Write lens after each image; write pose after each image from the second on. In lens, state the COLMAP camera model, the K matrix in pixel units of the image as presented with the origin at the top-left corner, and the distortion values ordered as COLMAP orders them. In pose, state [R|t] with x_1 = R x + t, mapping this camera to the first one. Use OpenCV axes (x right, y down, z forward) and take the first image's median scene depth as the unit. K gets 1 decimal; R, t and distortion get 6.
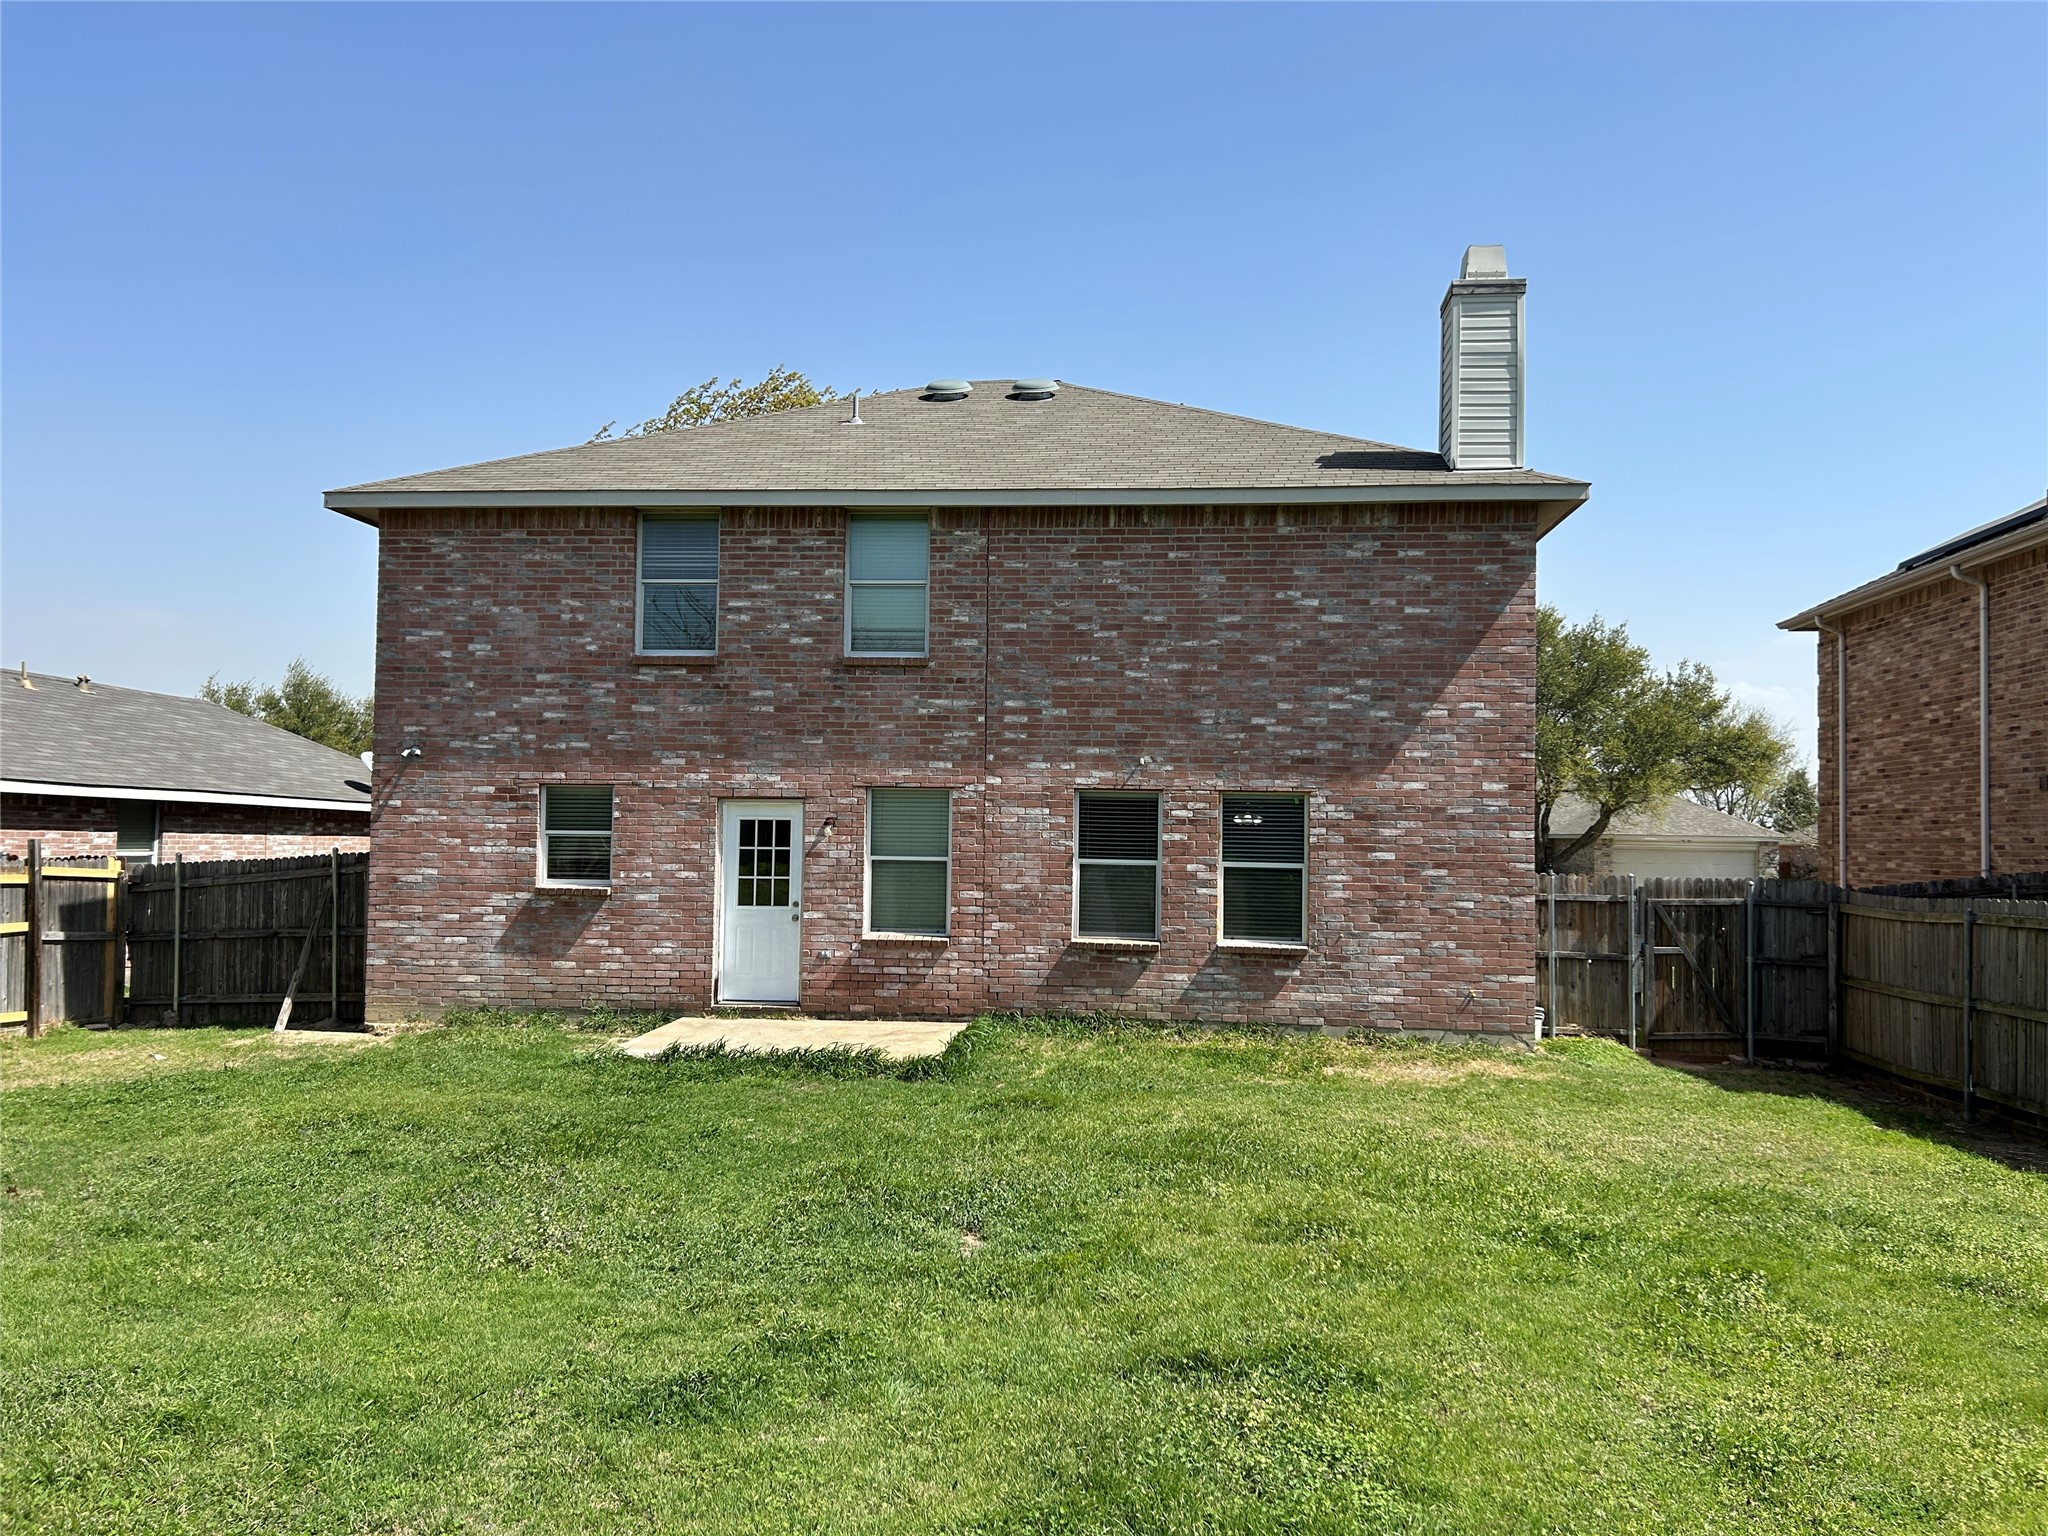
lens RADIAL K [[1537.3, 0, 1028.1], [0, 1537.3, 779.3], [0, 0, 1]] dist [0.139901, -0.231947]
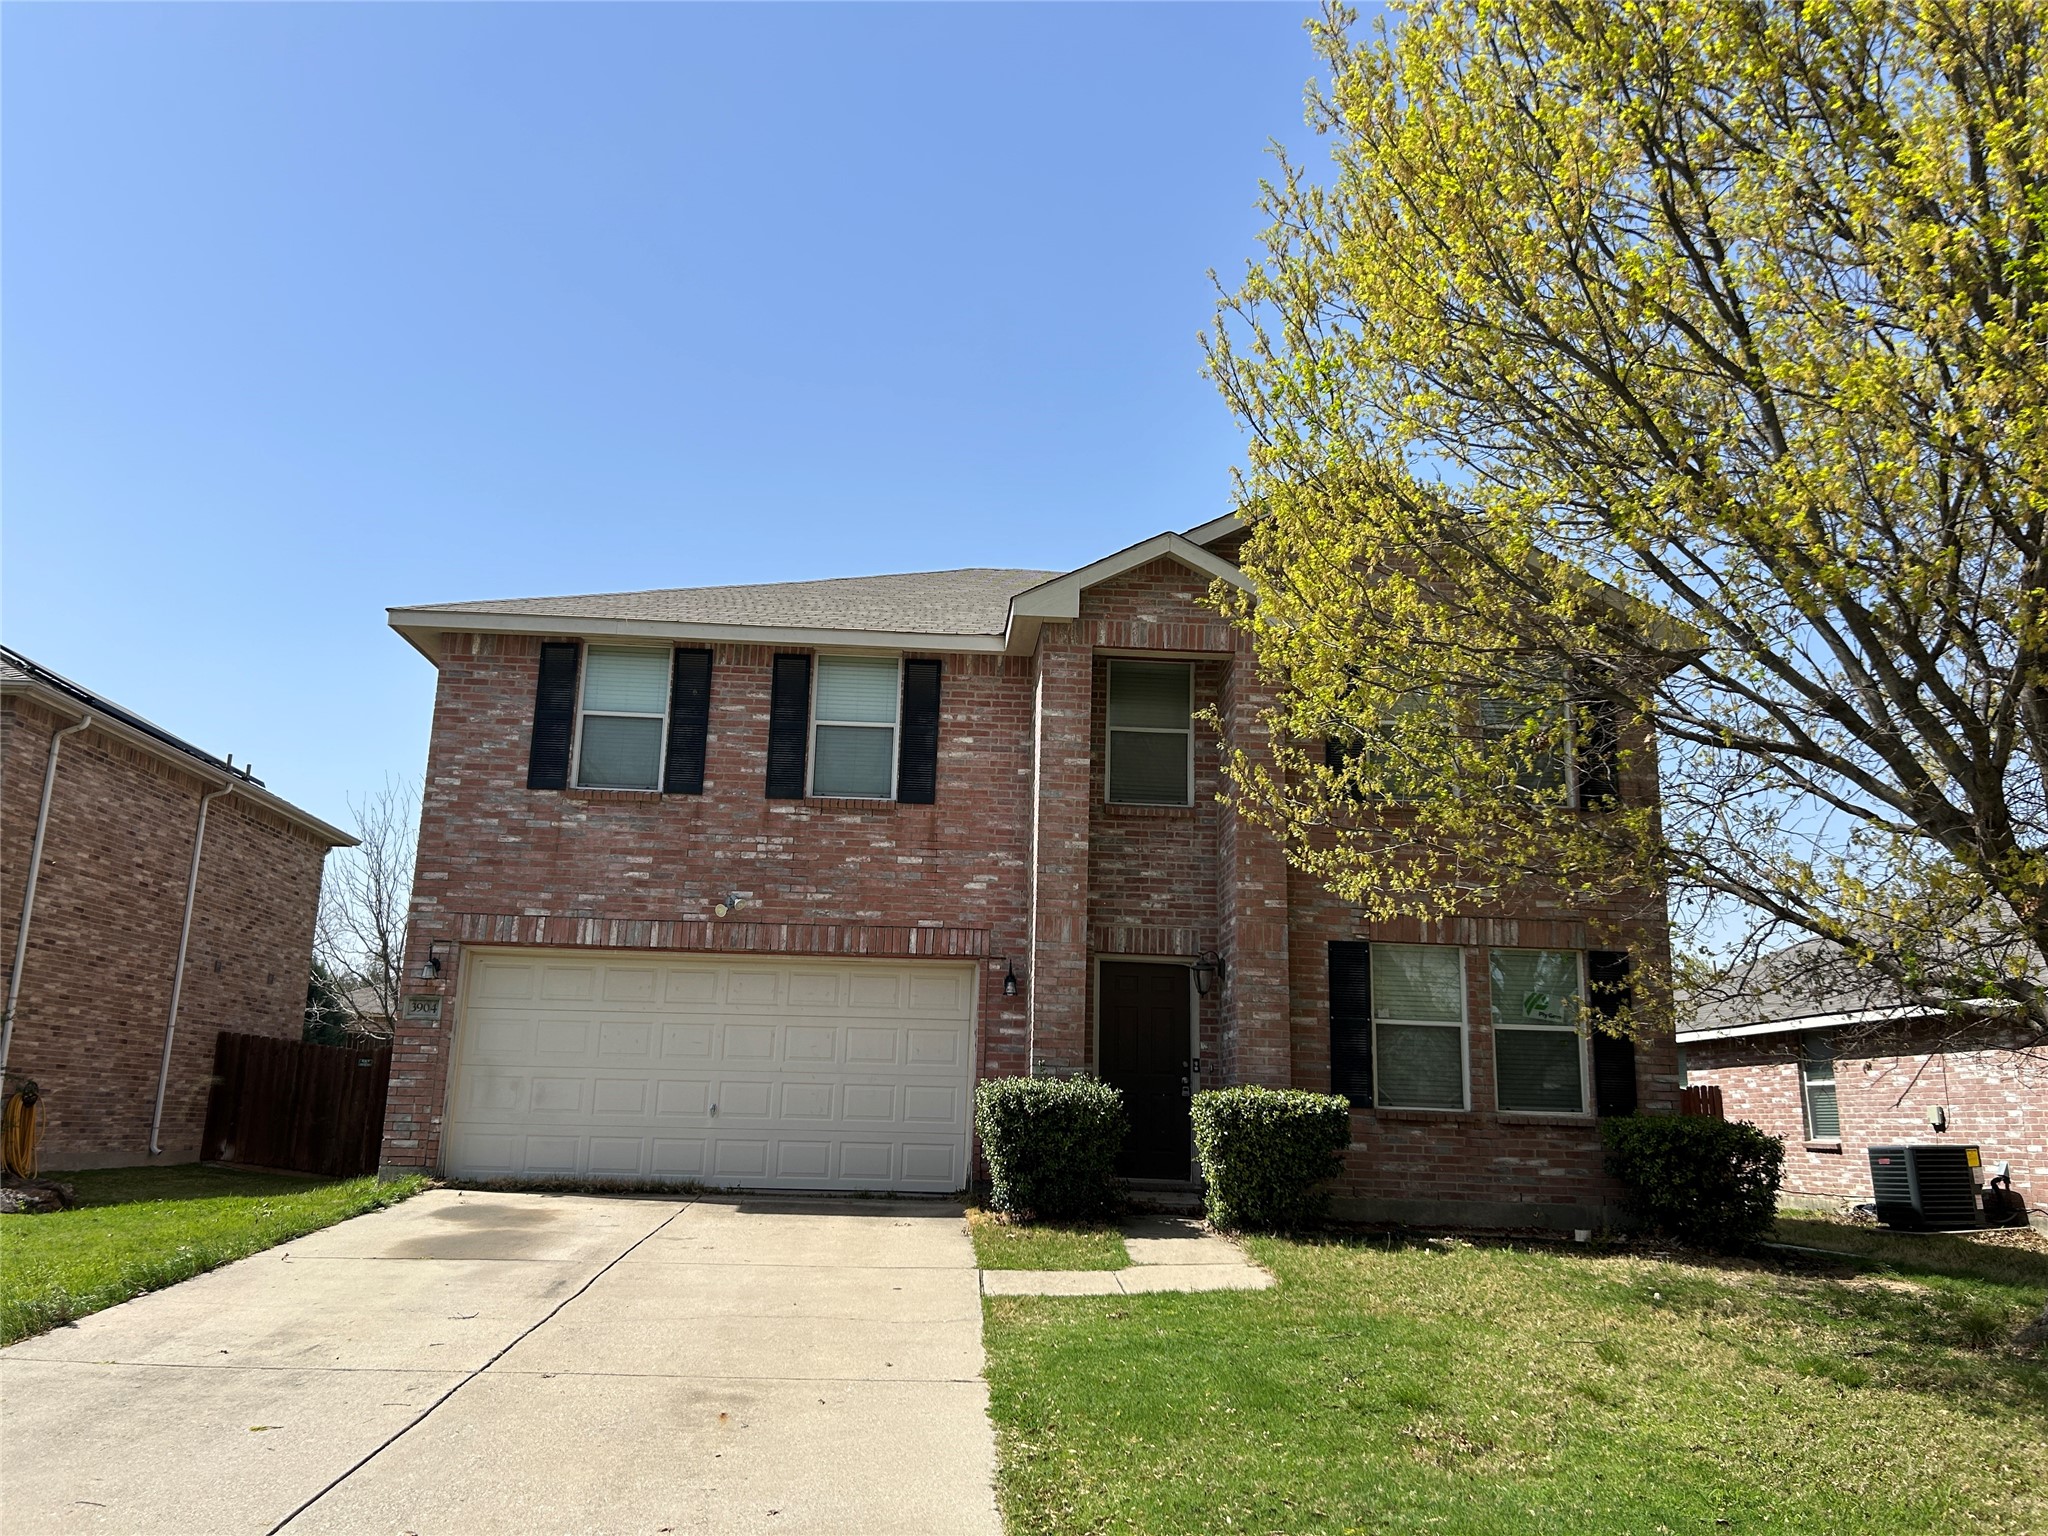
lens RADIAL K [[1537.3, 0, 1028.1], [0, 1537.3, 779.3], [0, 0, 1]] dist [0.139901, -0.231947]
pose [[-0.987448, -0.073009, -0.140060, 0.123029], [-0.035082, 0.965986, -0.256203, 0.147637], [0.154001, -0.248073, -0.956422, 2.110061]]
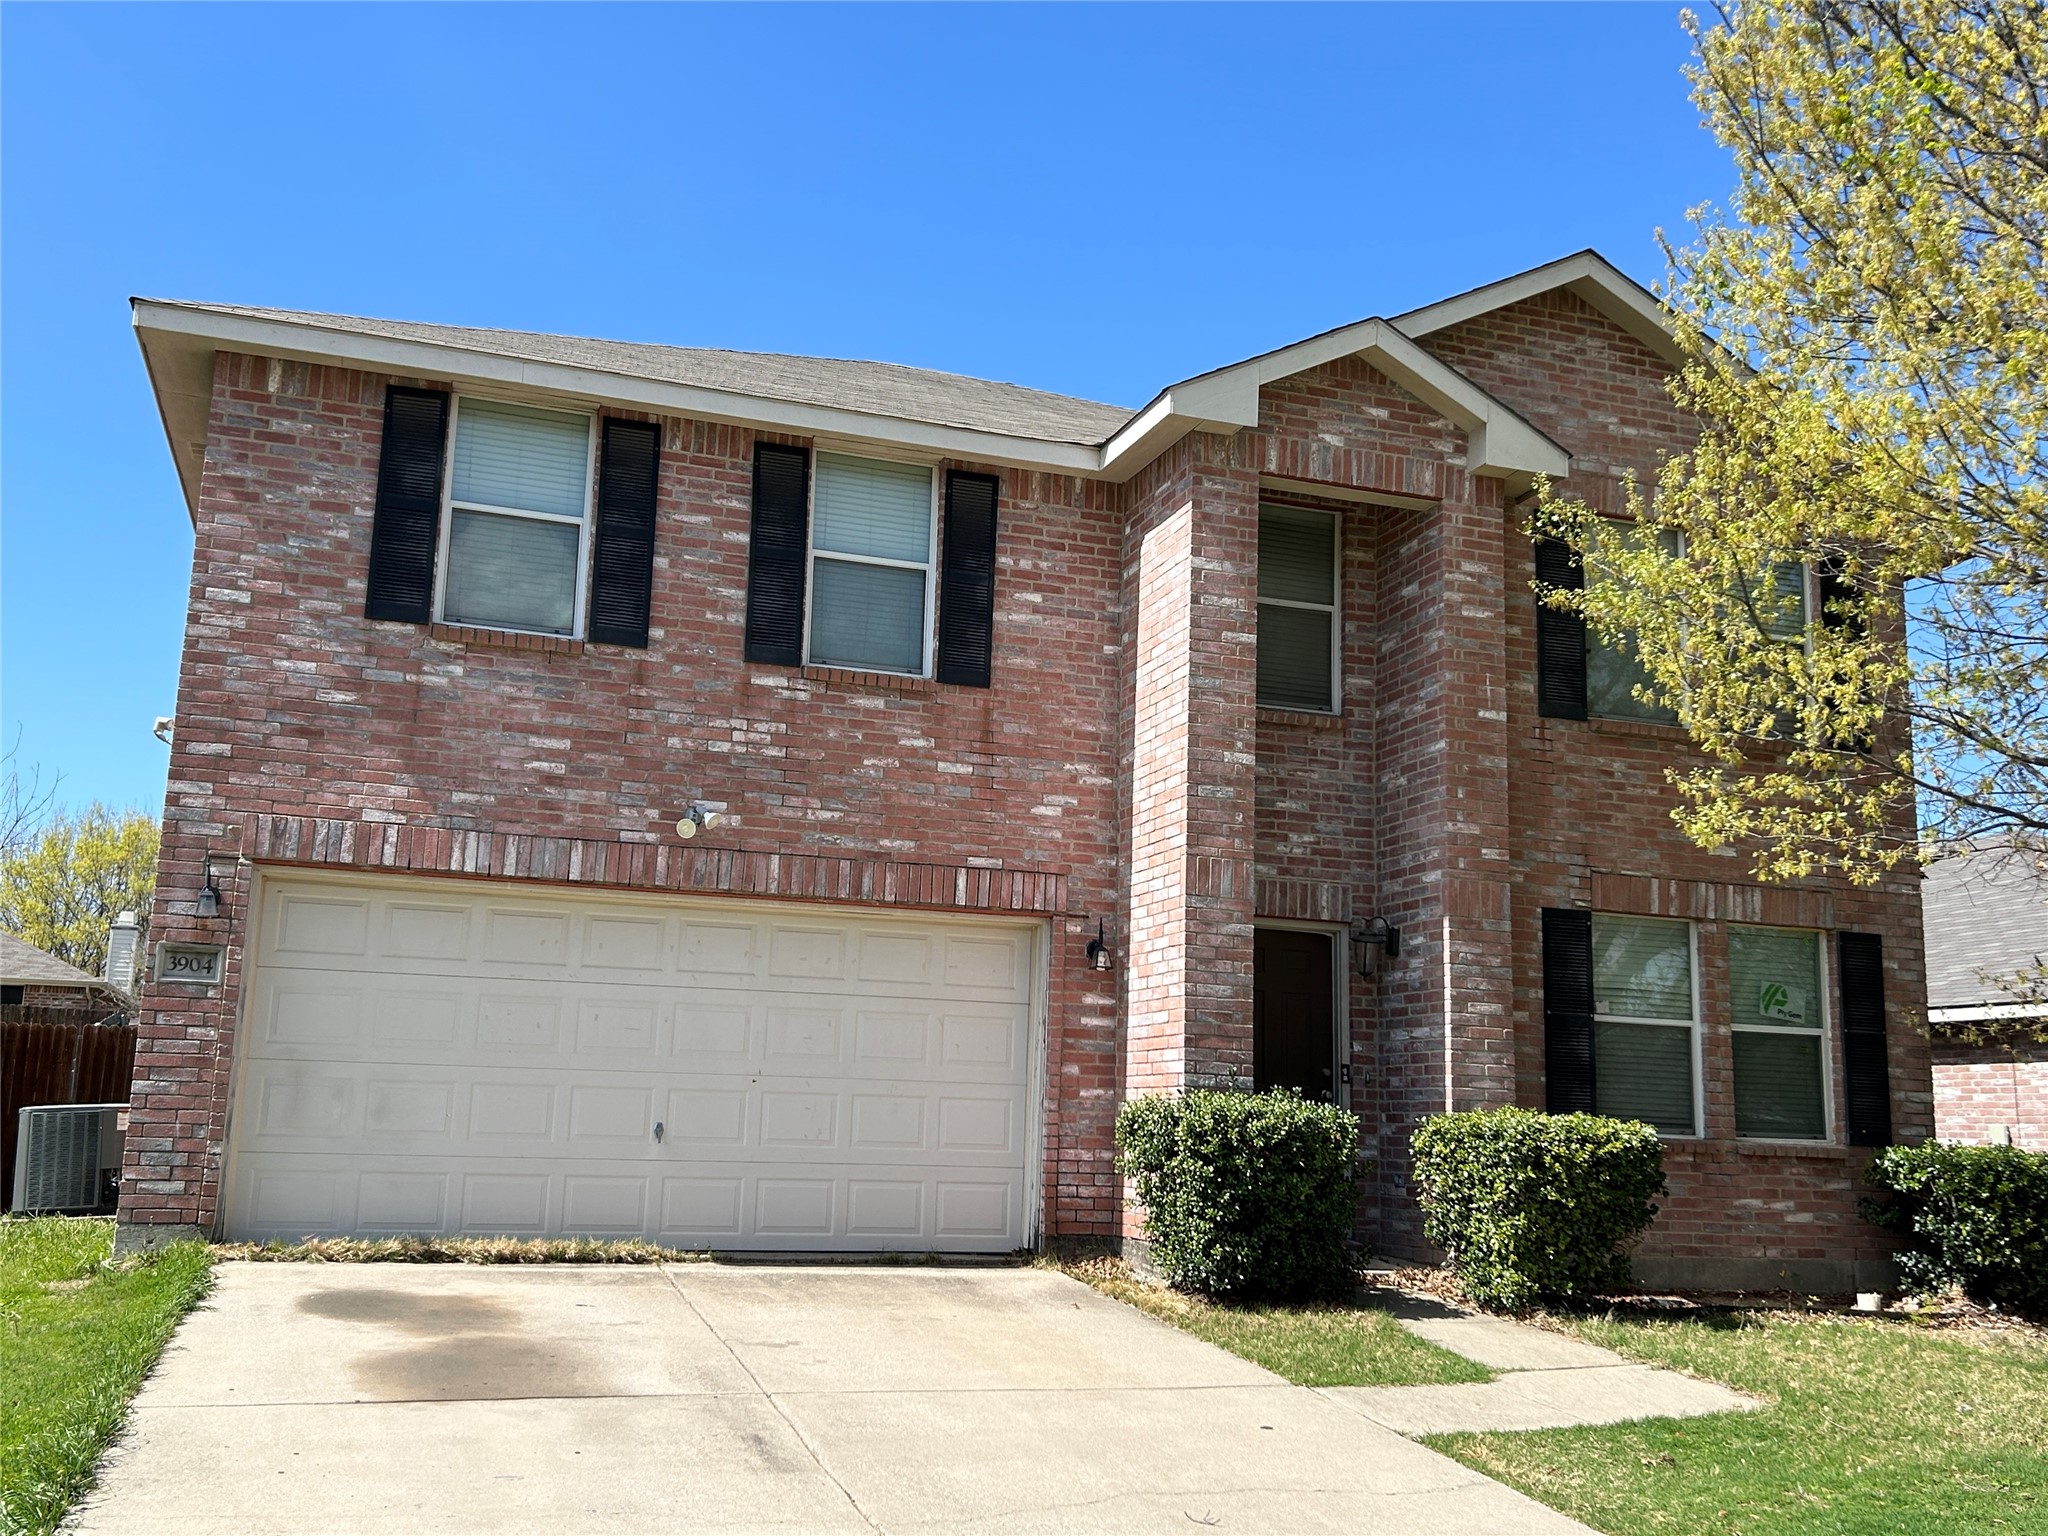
lens RADIAL K [[1888.5, 0, 1023.5], [0, 1888.5, 792.2], [0, 0, 1]] dist [0.156038, -0.354247]
pose [[-0.908873, -0.115497, -0.400762, 0.310088], [-0.026853, 0.975103, -0.220119, 0.139428], [0.416207, -0.189299, -0.889347, 1.926205]]
